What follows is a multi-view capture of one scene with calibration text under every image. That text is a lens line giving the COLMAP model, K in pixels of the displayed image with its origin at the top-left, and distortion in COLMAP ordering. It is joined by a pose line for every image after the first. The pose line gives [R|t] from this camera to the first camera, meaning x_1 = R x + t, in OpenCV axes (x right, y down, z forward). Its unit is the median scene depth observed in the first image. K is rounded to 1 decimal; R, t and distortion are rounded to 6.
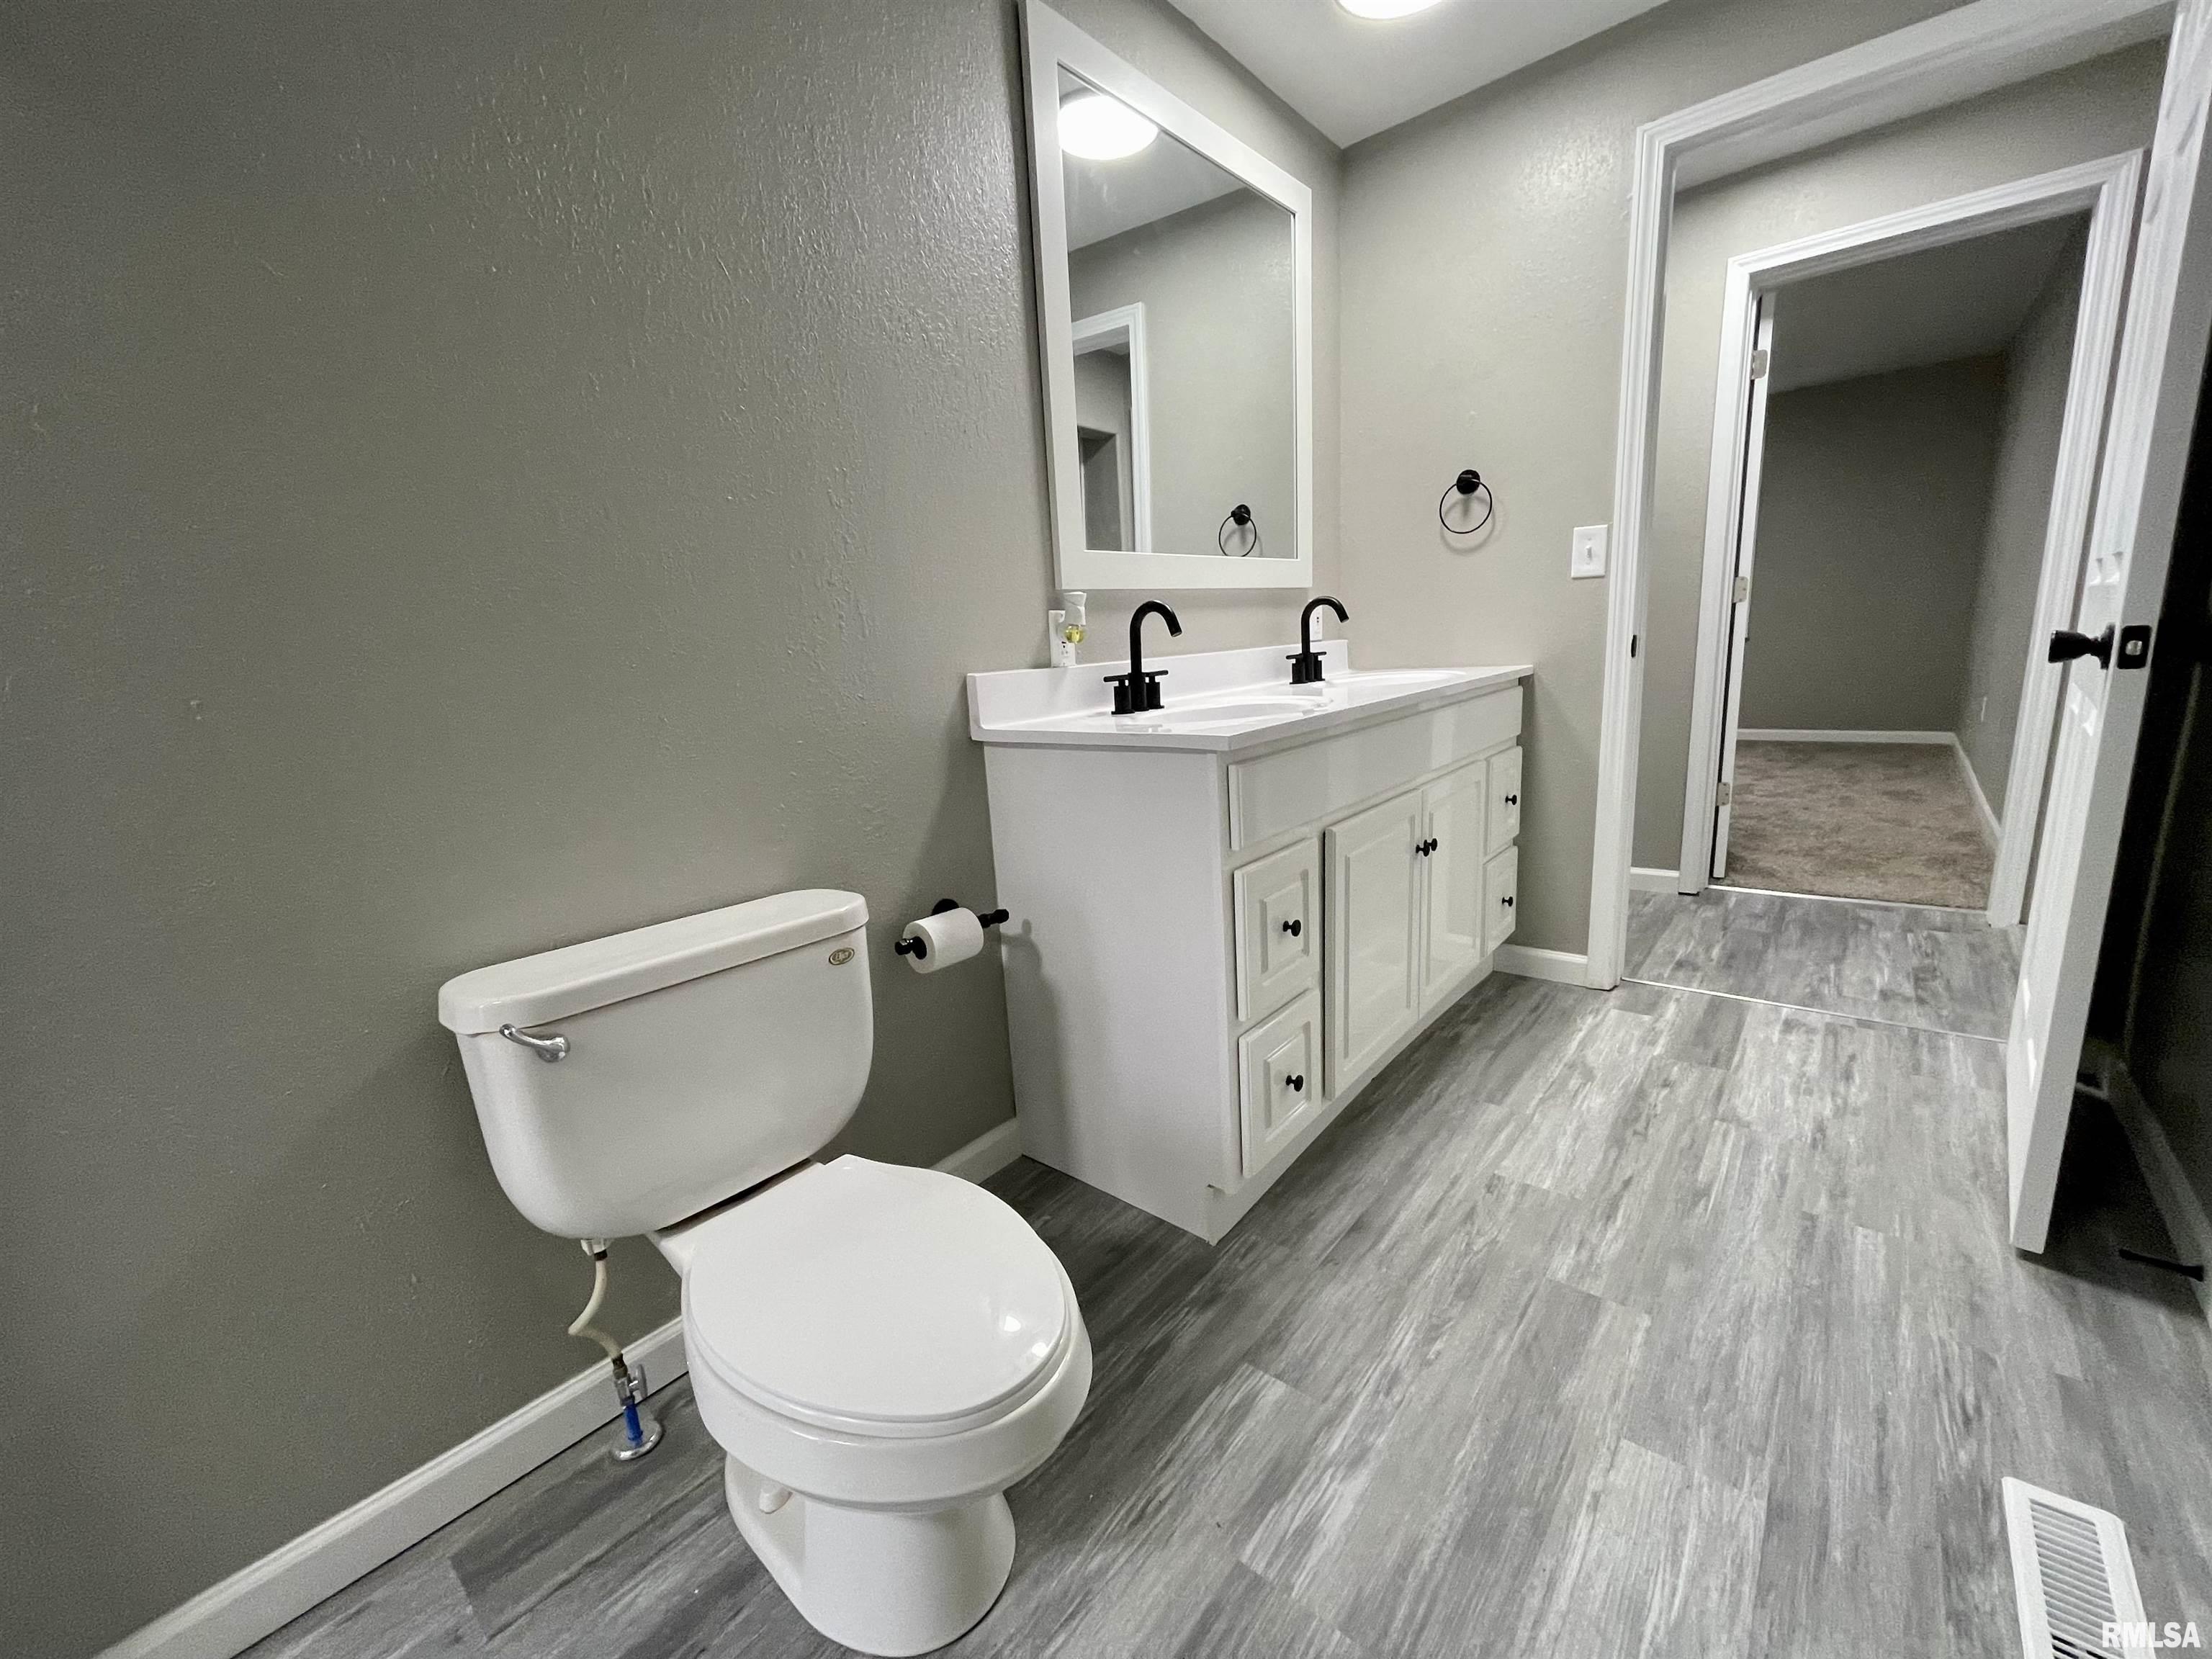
lens RADIAL K [[886.9, 0, 1100.0], [0, 886.9, 831.0], [0, 0, 1]] dist [-0.001564, -0.000993]
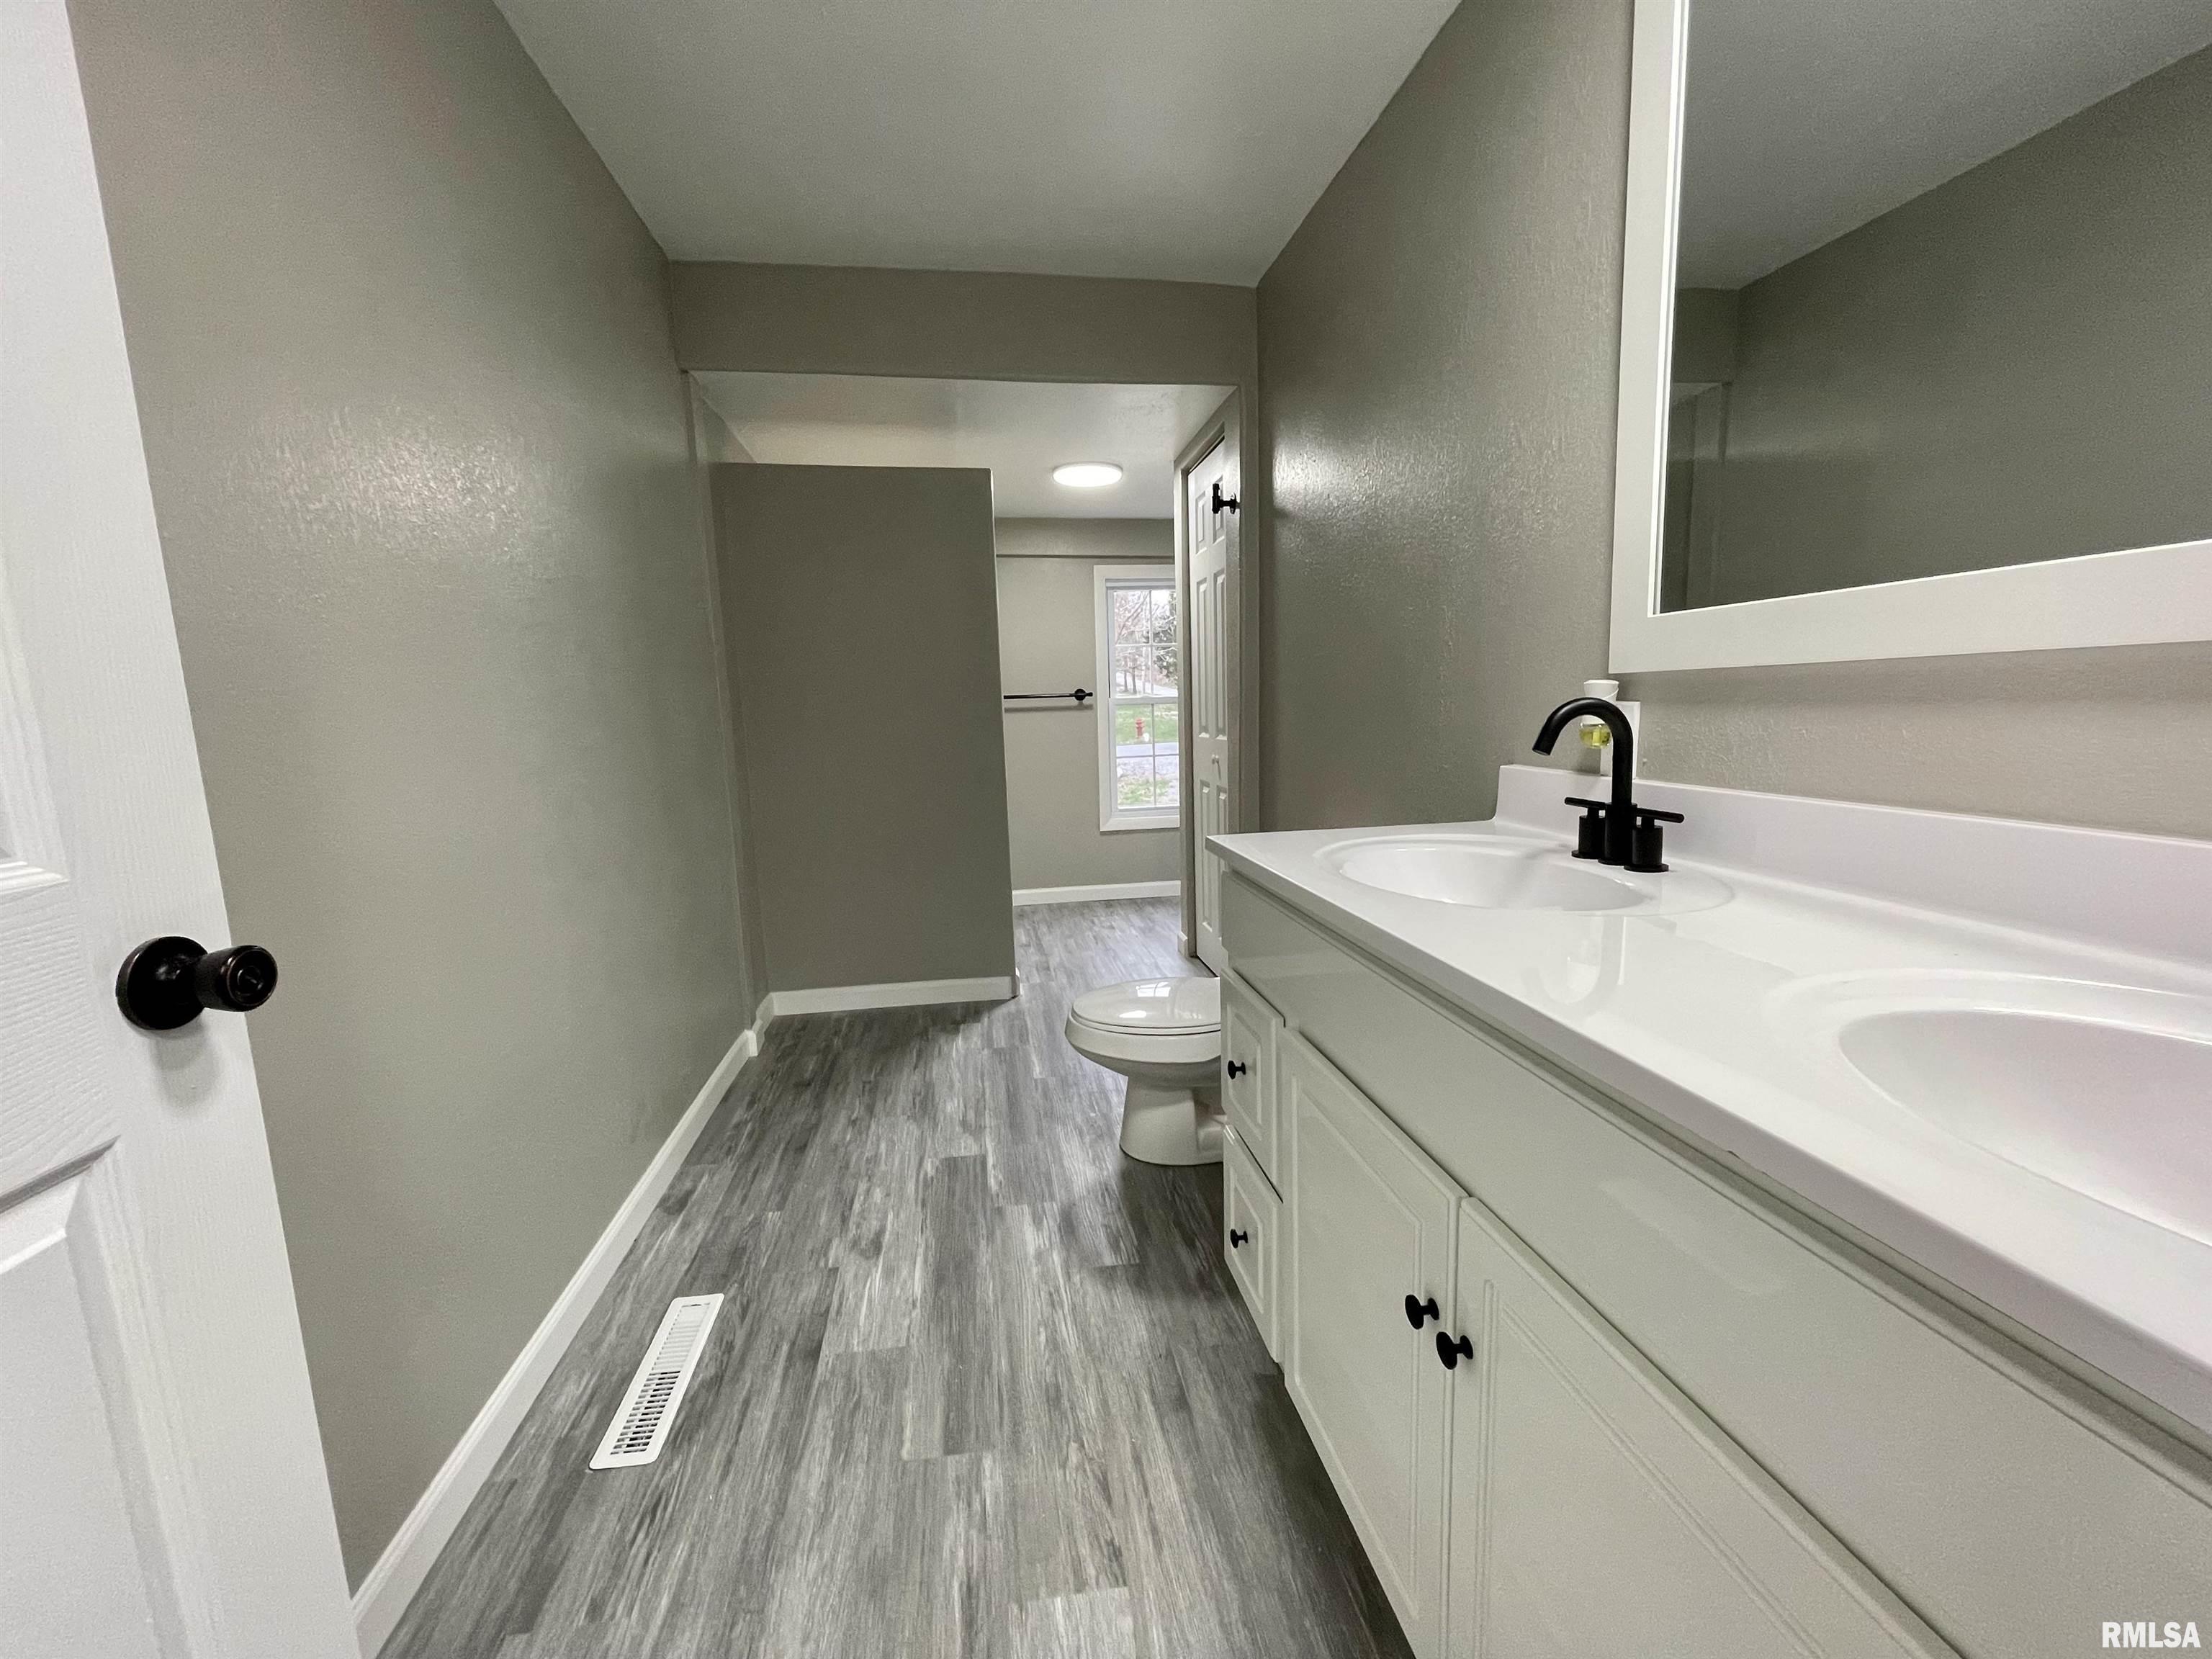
lens RADIAL K [[875.4, 0, 1109.7], [0, 875.4, 826.7], [0, 0, 1]] dist [-0.000500, -0.000154]
pose [[-0.641260, 0.189212, -0.743629, 1.051149], [-0.088389, 0.944455, 0.316532, -0.463503], [0.762216, 0.268708, -0.588917, 1.537412]]
